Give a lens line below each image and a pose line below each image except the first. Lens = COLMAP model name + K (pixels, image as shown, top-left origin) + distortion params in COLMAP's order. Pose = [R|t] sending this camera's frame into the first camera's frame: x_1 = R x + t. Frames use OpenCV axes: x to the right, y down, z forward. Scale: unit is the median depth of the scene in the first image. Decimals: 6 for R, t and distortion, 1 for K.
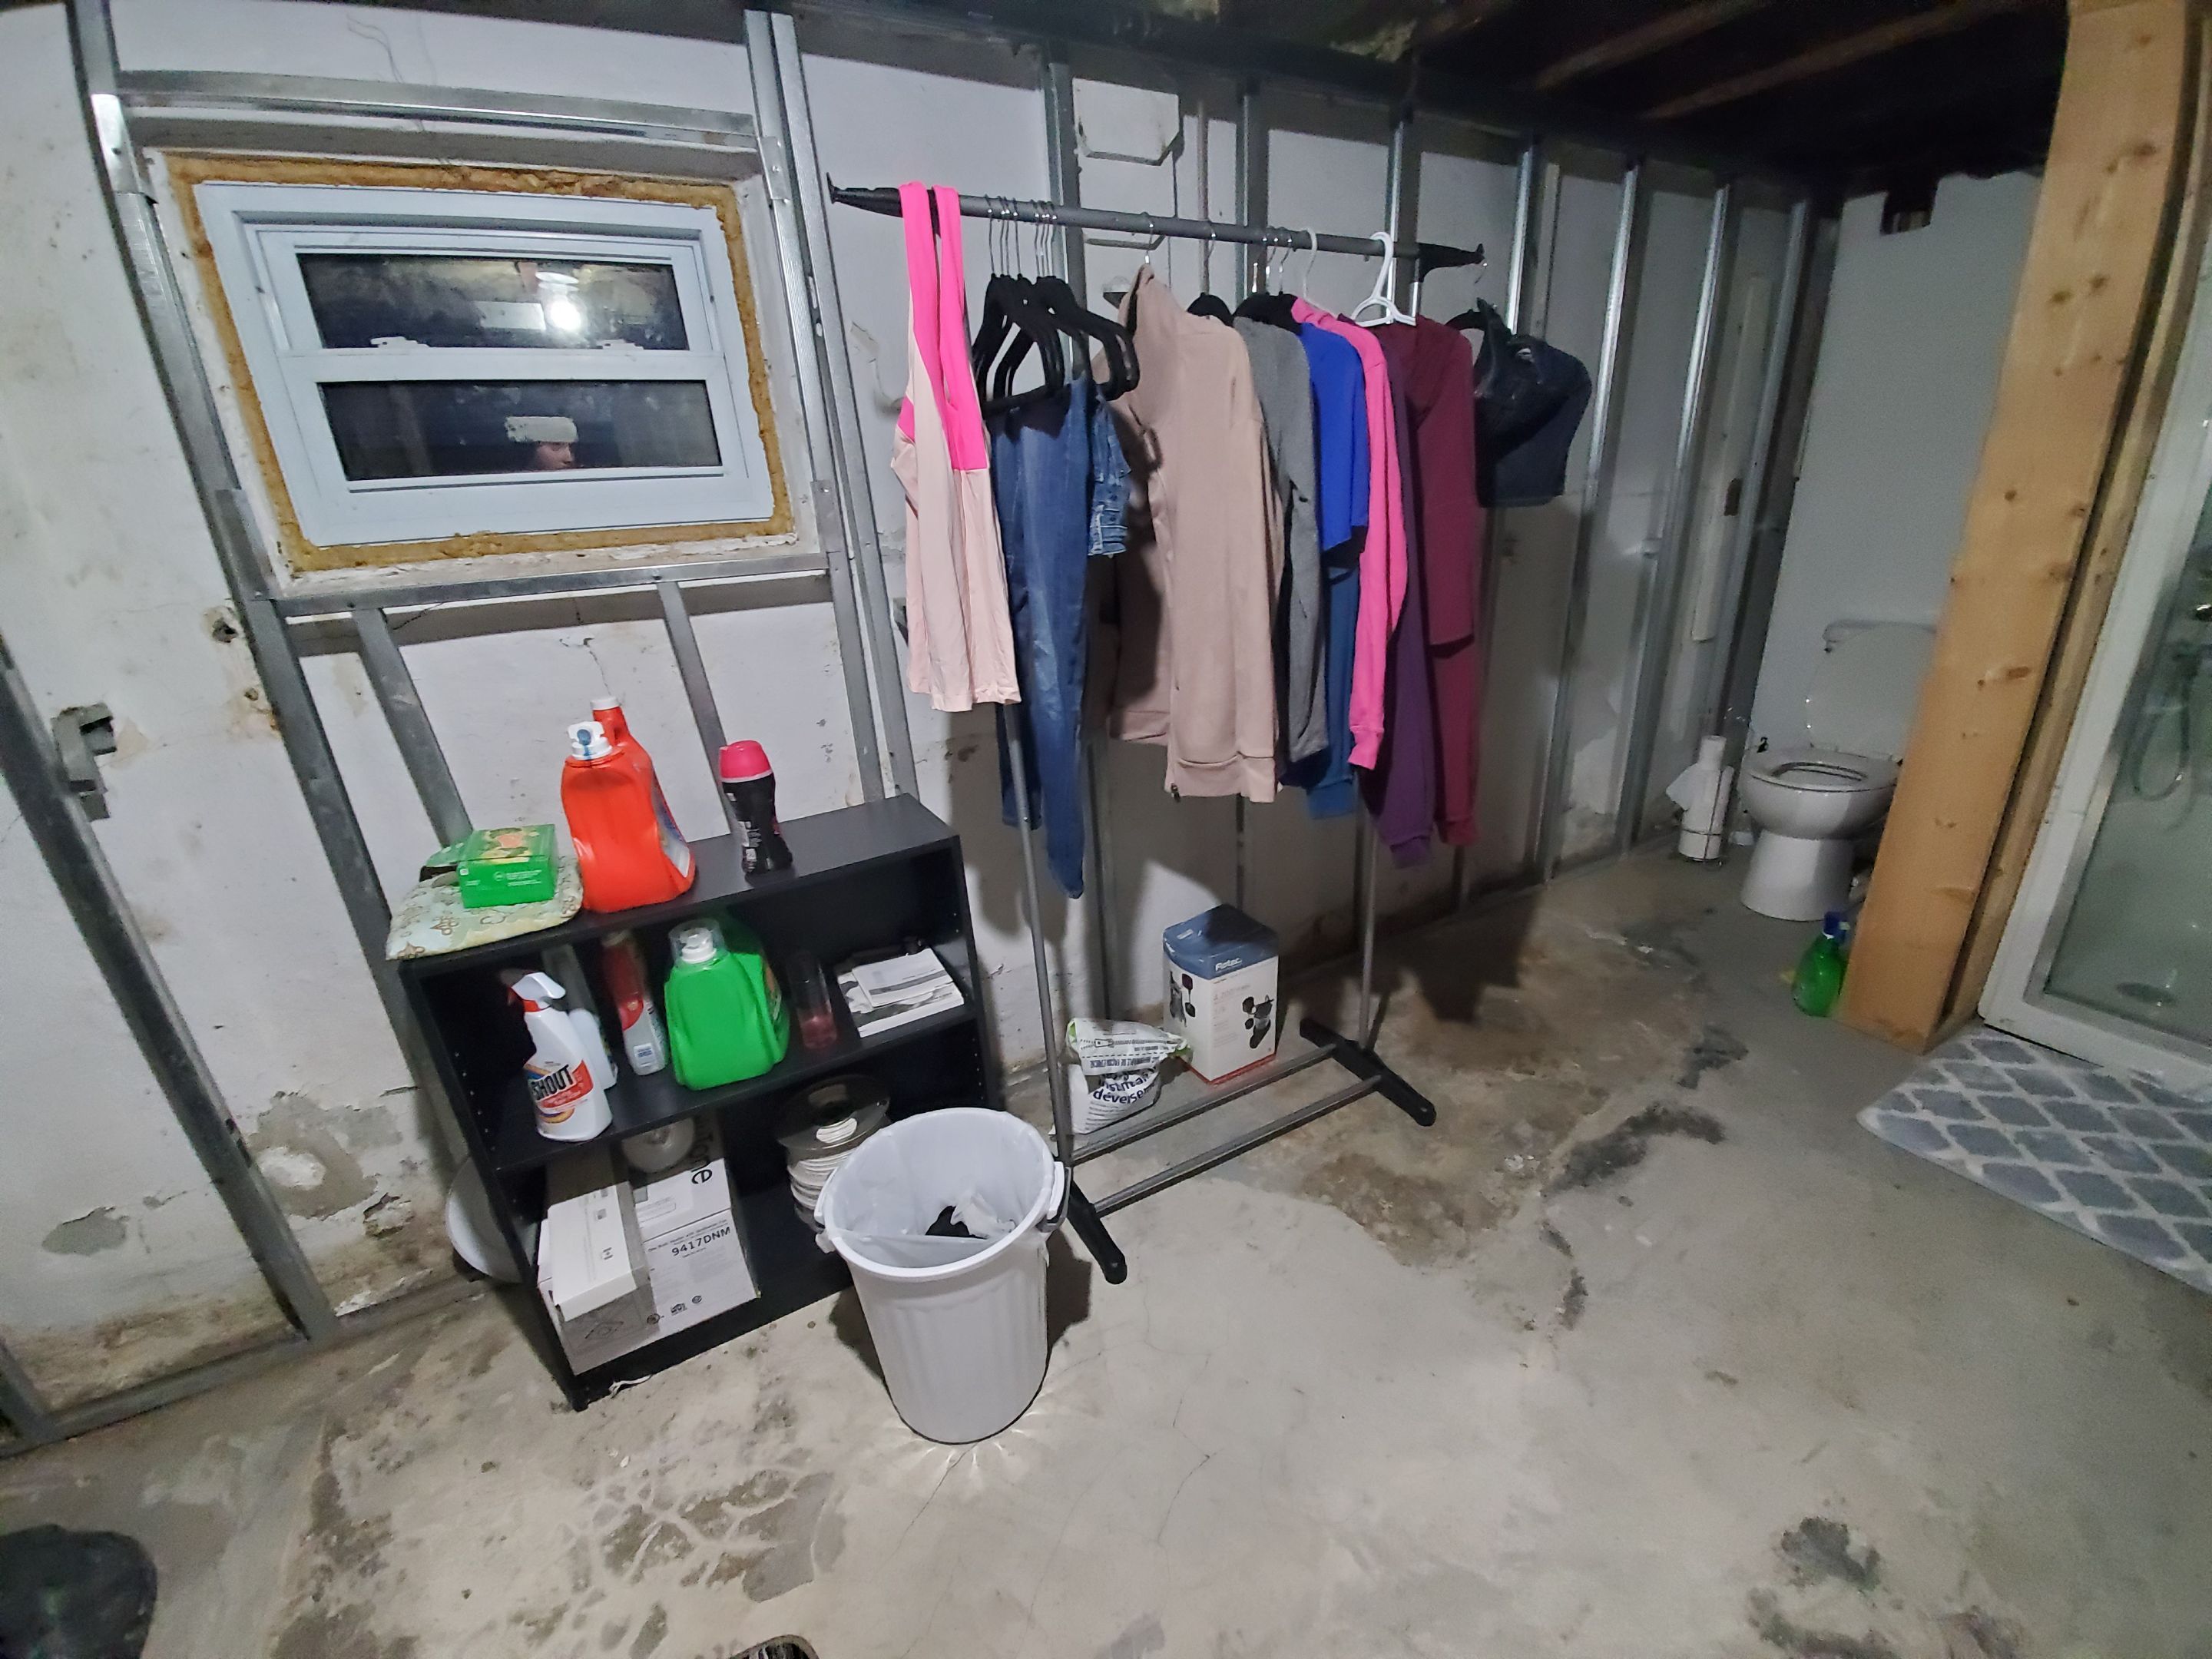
lens RADIAL K [[873.1, 0, 1099.8], [0, 873.1, 824.8], [0, 0, 1]] dist [-0.003693, -0.009714]
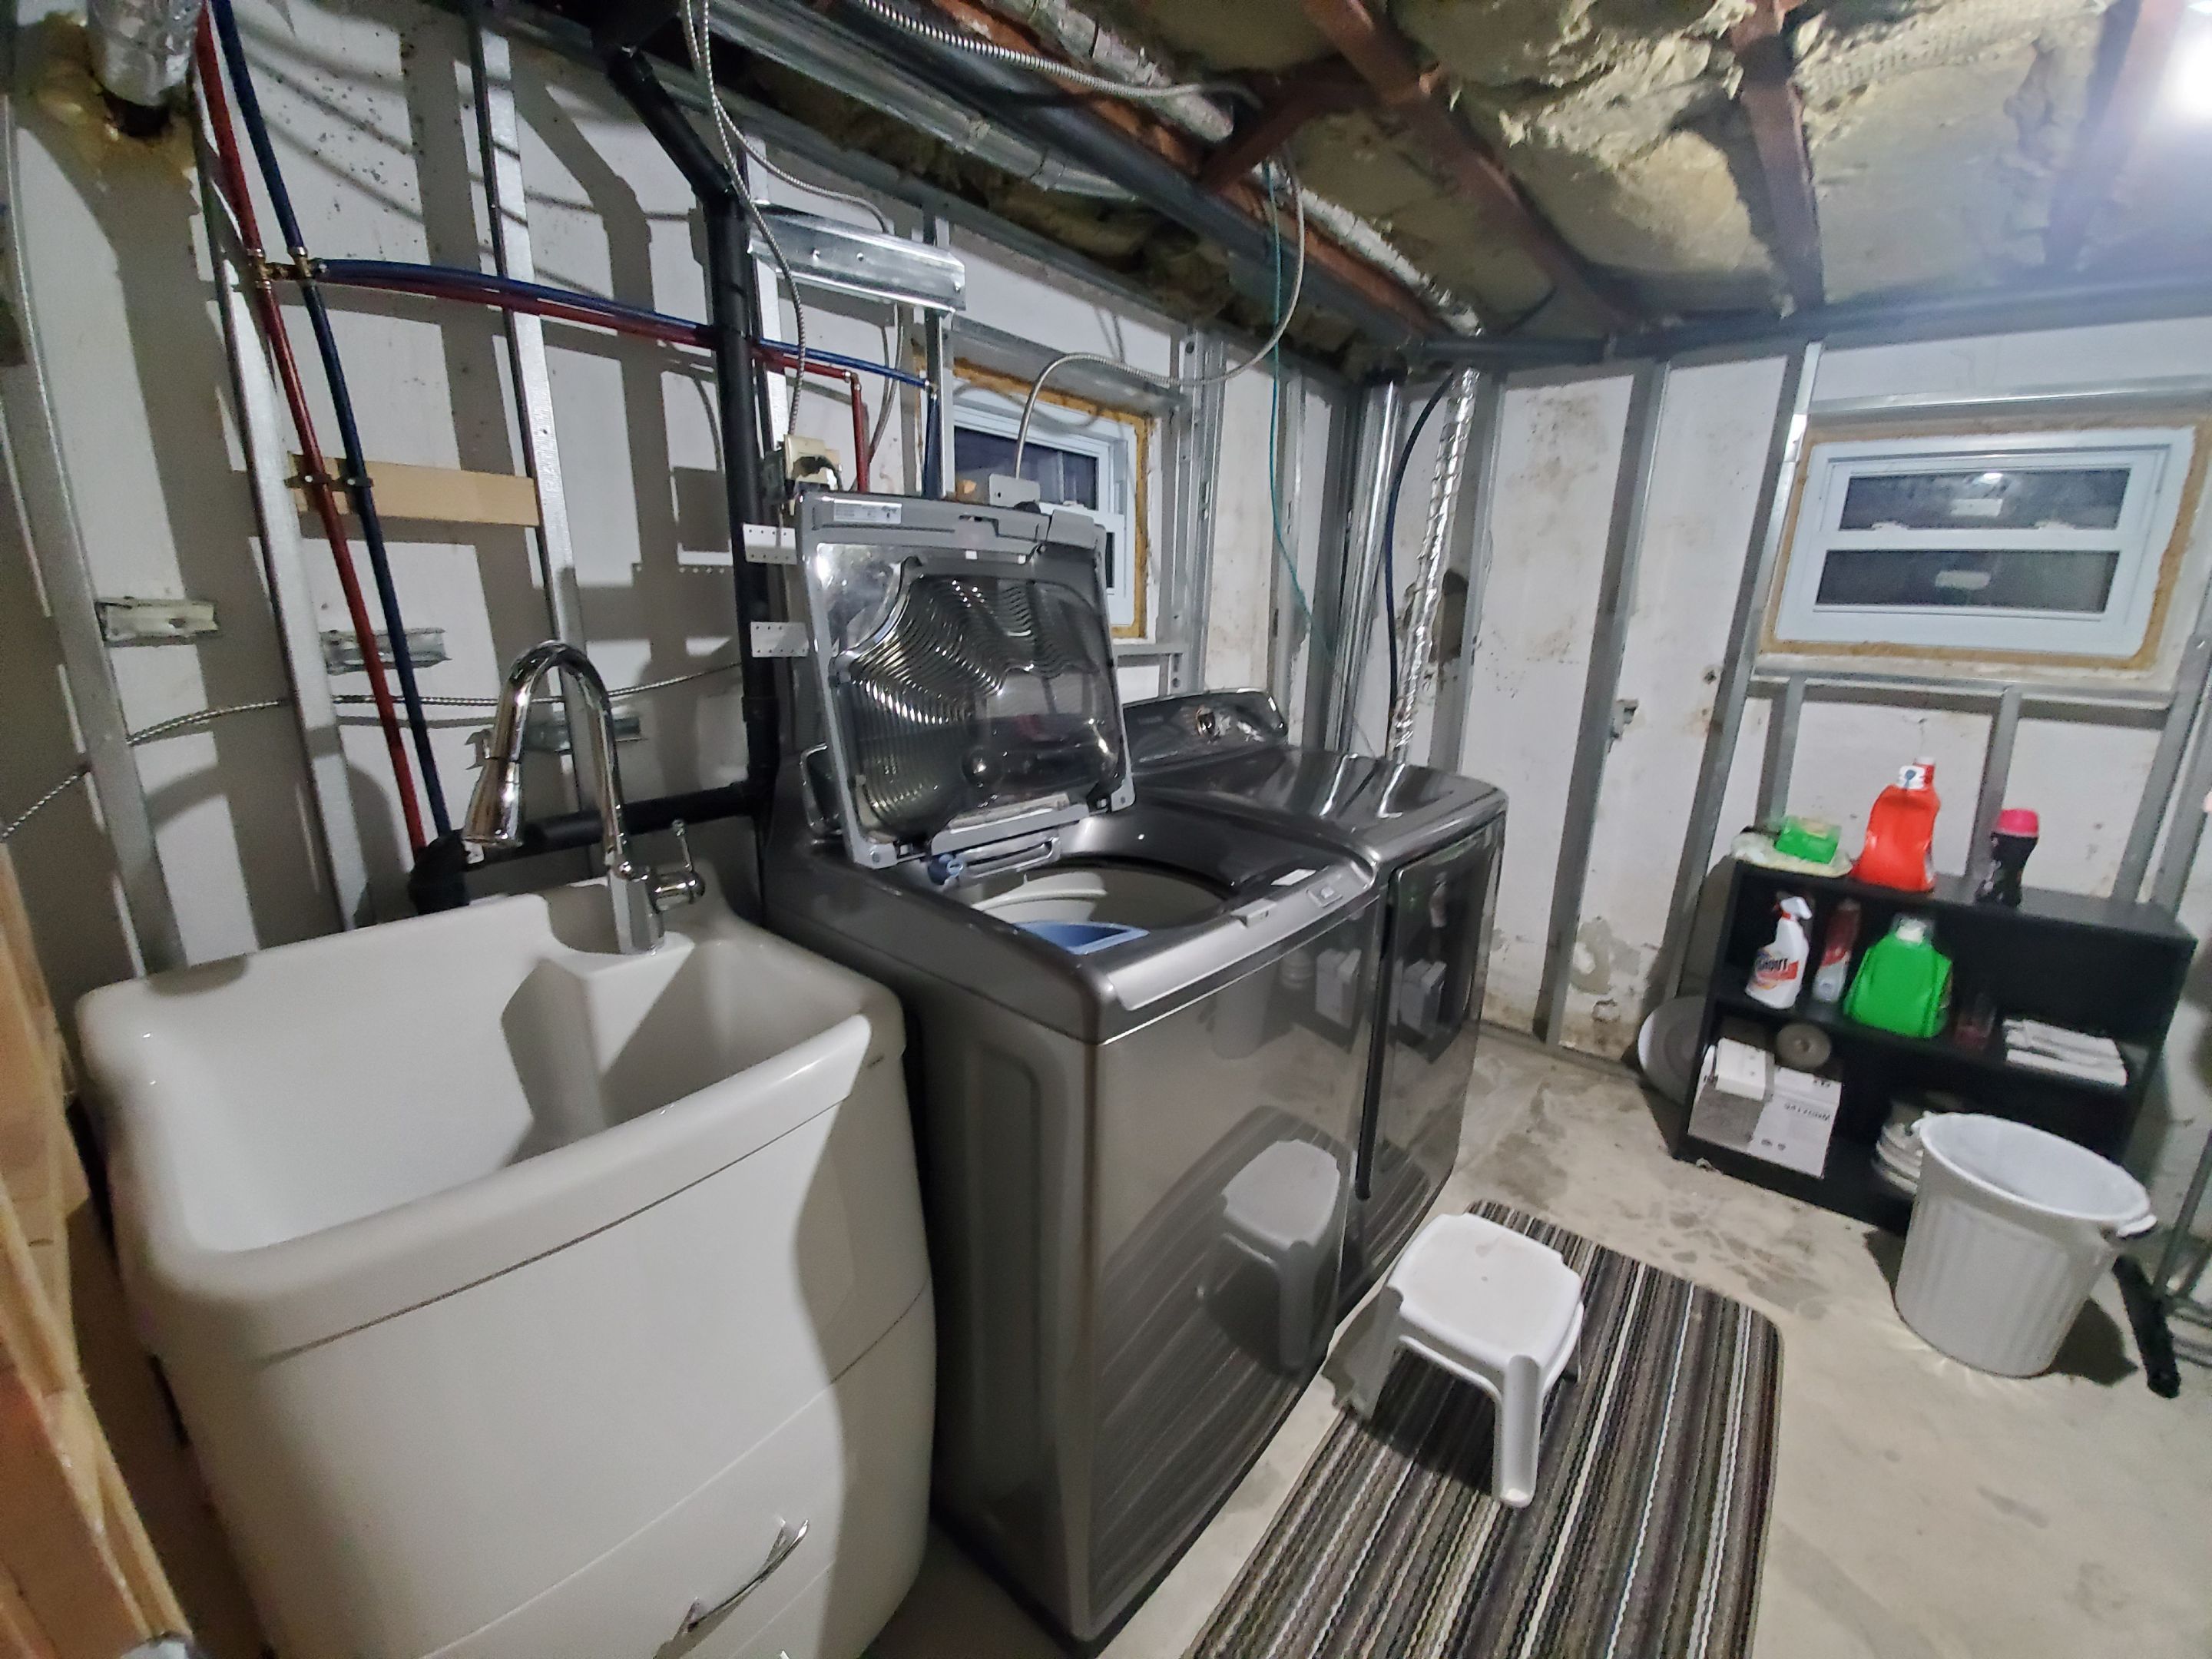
lens RADIAL K [[873.1, 0, 1101.5], [0, 873.1, 842.5], [0, 0, 1]] dist [-0.003693, -0.009714]
pose [[0.353438, 0.311124, -0.882204, 0.277436], [-0.363800, 0.914548, 0.176781, 0.230748], [0.861819, 0.258465, 0.436422, -0.801339]]
